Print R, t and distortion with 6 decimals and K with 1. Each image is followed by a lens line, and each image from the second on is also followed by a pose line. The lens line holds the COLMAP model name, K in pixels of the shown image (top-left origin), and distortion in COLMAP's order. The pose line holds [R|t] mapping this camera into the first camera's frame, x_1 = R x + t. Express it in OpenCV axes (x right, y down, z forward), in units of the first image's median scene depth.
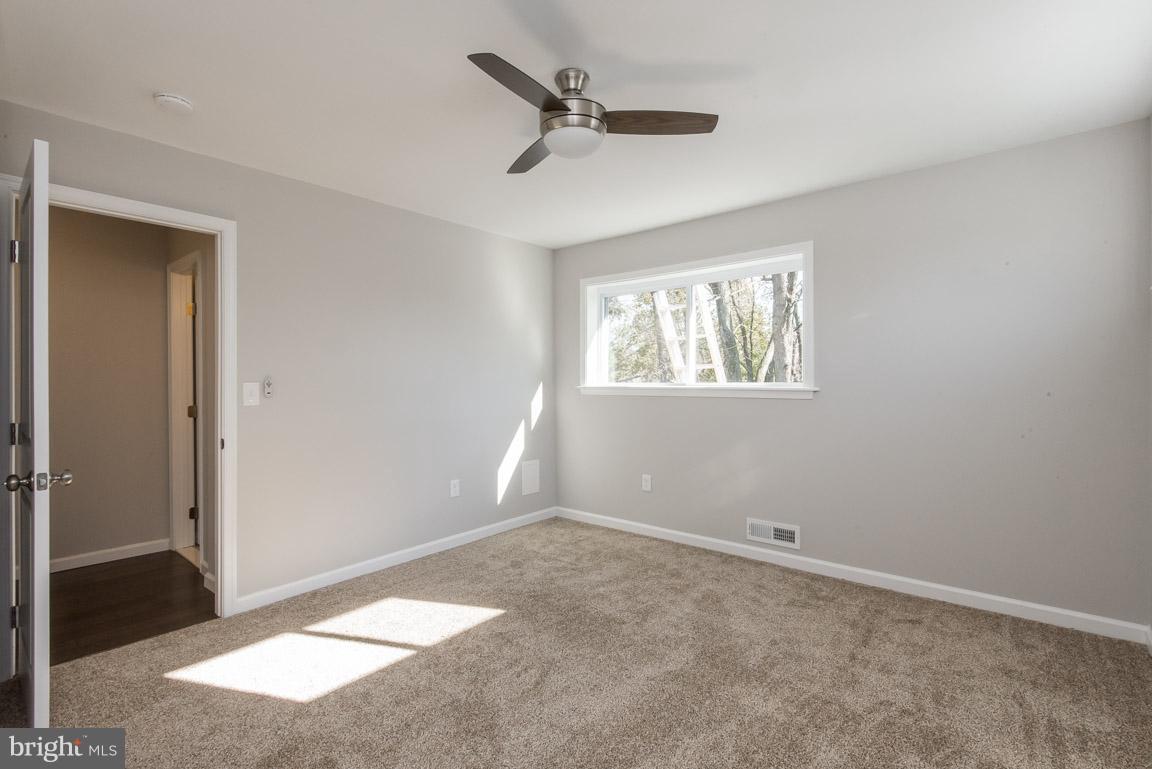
lens RADIAL K [[529.1, 0, 577.0], [0, 529.1, 380.9], [0, 0, 1]] dist [0.001761, -0.000072]
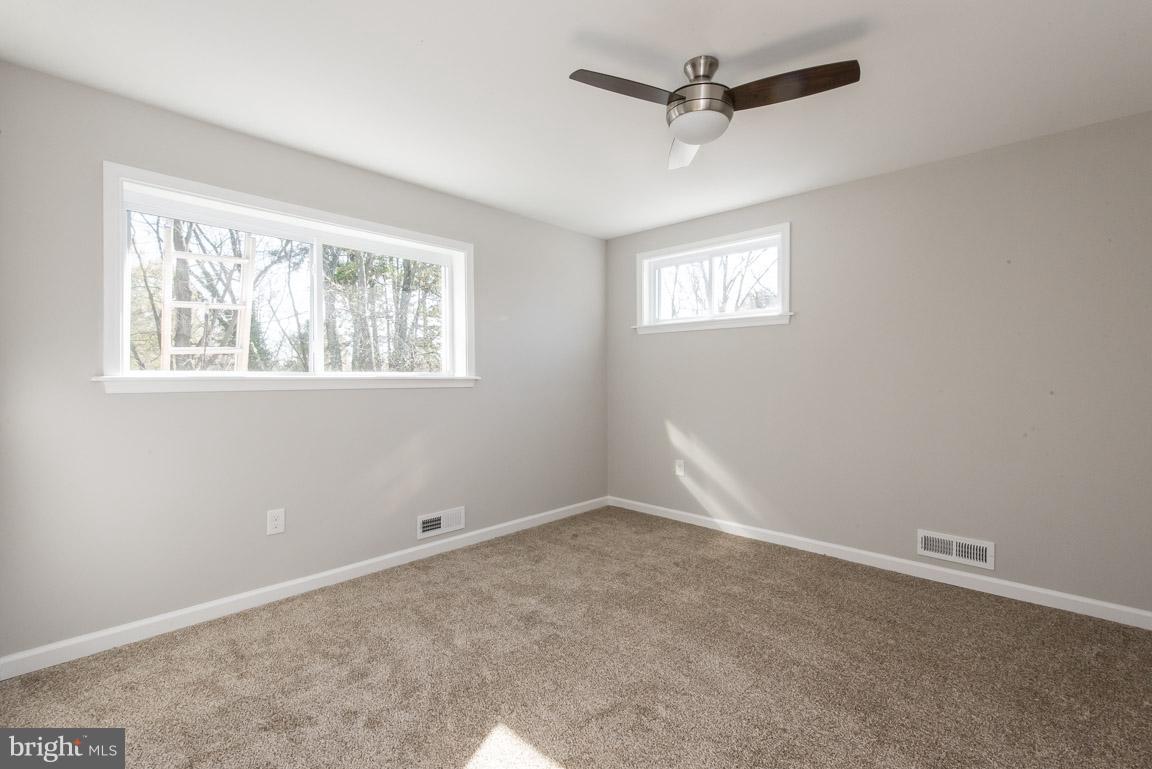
lens RADIAL K [[515.5, 0, 578.8], [0, 515.5, 381.1], [0, 0, 1]] dist [0.048717, -0.024510]
pose [[0.058618, -0.003702, 0.998274, -0.644290], [0.004838, 0.999982, 0.003424, 0.019574], [-0.998269, 0.004629, 0.058635, 0.740681]]
